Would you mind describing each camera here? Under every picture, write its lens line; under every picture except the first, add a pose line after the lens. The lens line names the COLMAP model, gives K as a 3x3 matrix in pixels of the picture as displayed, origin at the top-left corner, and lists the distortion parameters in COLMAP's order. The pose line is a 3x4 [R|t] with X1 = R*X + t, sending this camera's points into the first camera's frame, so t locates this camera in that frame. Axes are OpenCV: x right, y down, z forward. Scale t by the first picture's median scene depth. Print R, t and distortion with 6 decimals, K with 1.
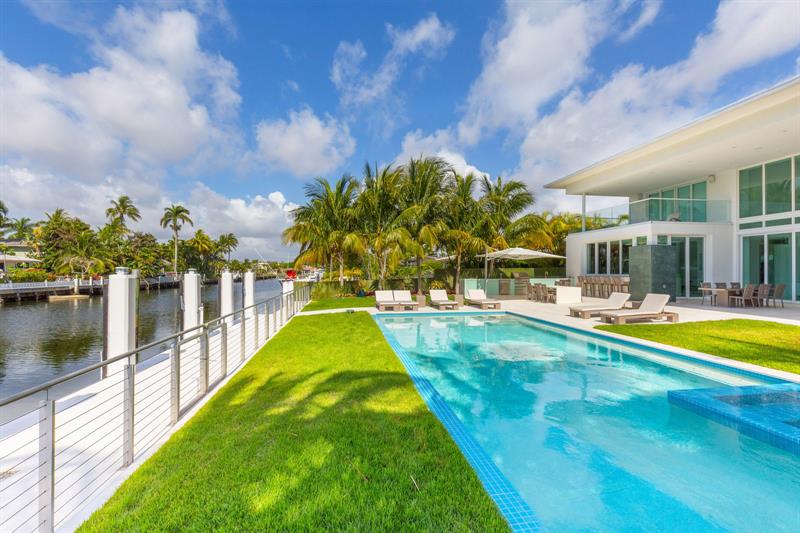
lens RADIAL K [[358.9, 0, 399.5], [0, 358.9, 269.5], [0, 0, 1]] dist [0.005445, -0.001178]
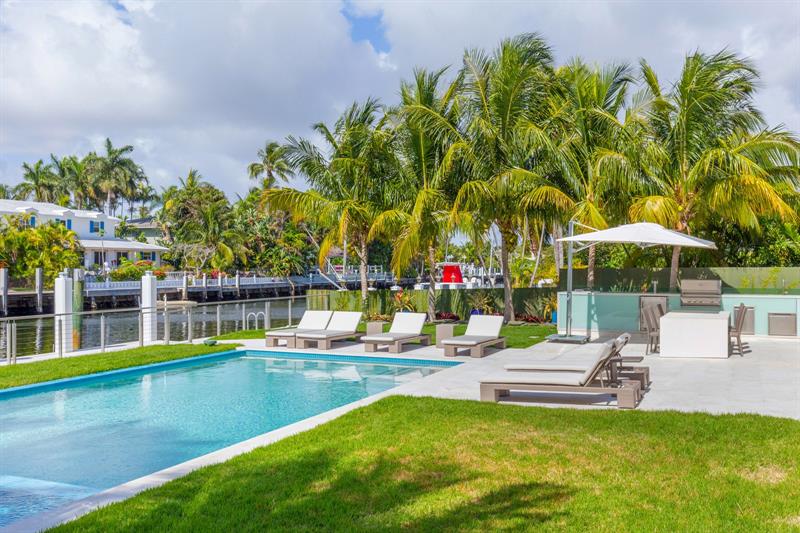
lens RADIAL K [[774.1, 0, 401.2], [0, 774.1, 267.2], [0, 0, 1]] dist [-0.049246, 0.000000]
pose [[0.841483, 0.004780, -0.540262, 0.683694], [0.001127, 0.999943, 0.010602, -0.019719], [0.540282, -0.009531, 0.841430, 0.042875]]
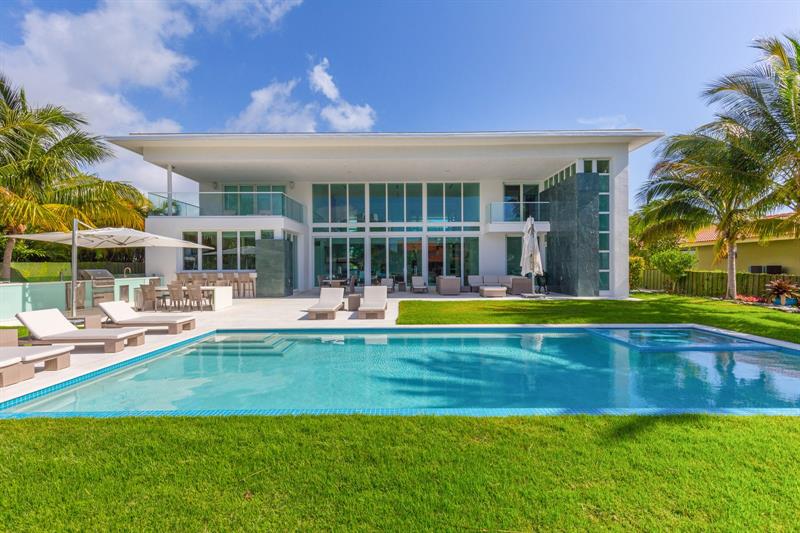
lens RADIAL K [[358.9, 0, 403.2], [0, 358.9, 272.2], [0, 0, 1]] dist [0.005445, -0.001178]
pose [[0.162249, -0.016171, 0.986617, -0.203469], [0.003260, 0.999869, 0.015852, 0.006871], [-0.986745, 0.000644, 0.162280, 0.466071]]
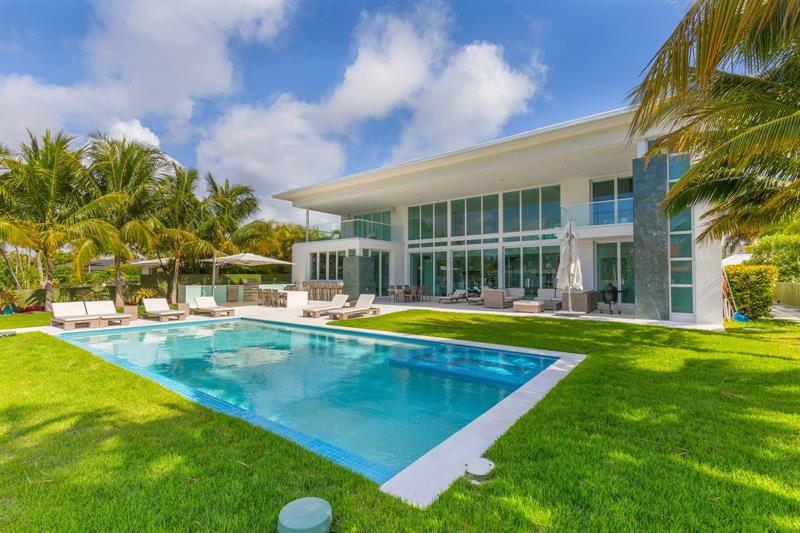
lens RADIAL K [[358.9, 0, 404.4], [0, 358.9, 273.1], [0, 0, 1]] dist [0.005445, -0.001178]
pose [[0.720828, 0.010269, 0.693038, -0.050766], [-0.003161, 0.999929, -0.011528, 0.004338], [-0.693107, 0.006119, 0.720809, -0.014981]]
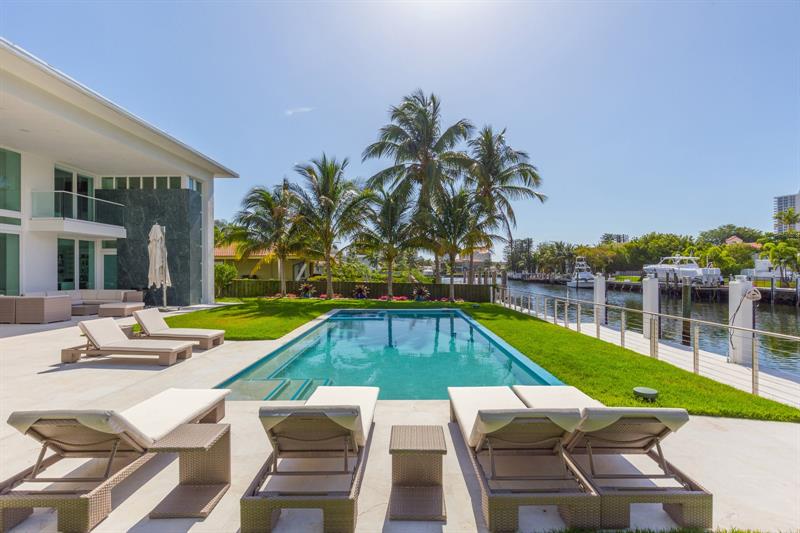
lens RADIAL K [[379.5, 0, 397.0], [0, 379.5, 270.4], [0, 0, 1]] dist [0.010563, 0.000285]
pose [[-0.984423, 0.001594, 0.175807, 0.038268], [0.001967, 0.999996, 0.001947, -0.010806], [-0.175803, 0.002262, -0.984423, 1.076025]]
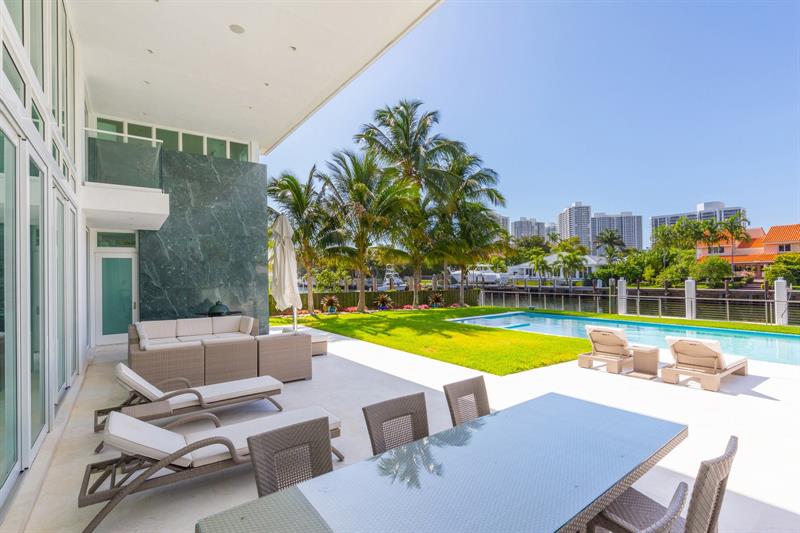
lens RADIAL K [[379.5, 0, 399.1], [0, 379.5, 270.2], [0, 0, 1]] dist [0.010563, 0.000285]
pose [[-0.897212, 0.008007, -0.441528, 0.839862], [0.013698, 0.999859, -0.009703, -0.022973], [0.441388, -0.014754, -0.897195, 0.908975]]
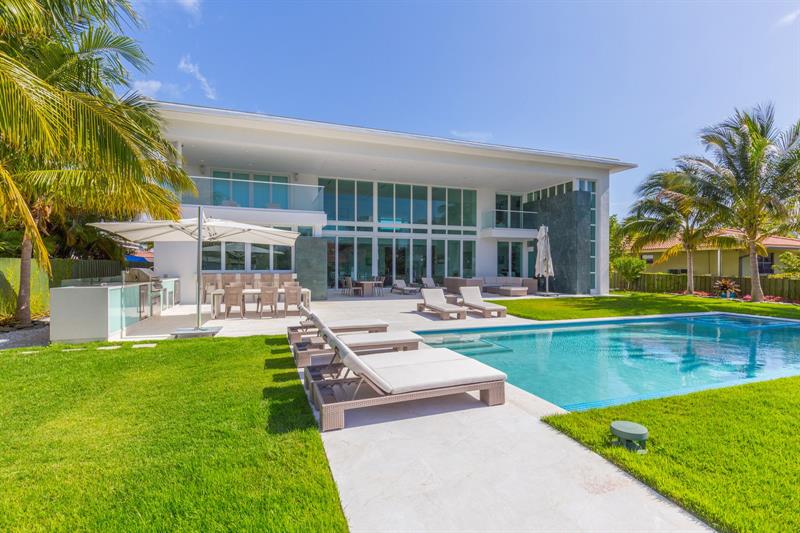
lens RADIAL K [[379.5, 0, 403.4], [0, 379.5, 264.9], [0, 0, 1]] dist [0.010563, 0.000285]
pose [[-0.183801, 0.007592, 0.982934, -0.258220], [-0.004605, 0.999953, -0.008585, 0.007708], [-0.982953, -0.006104, -0.183758, 0.893993]]
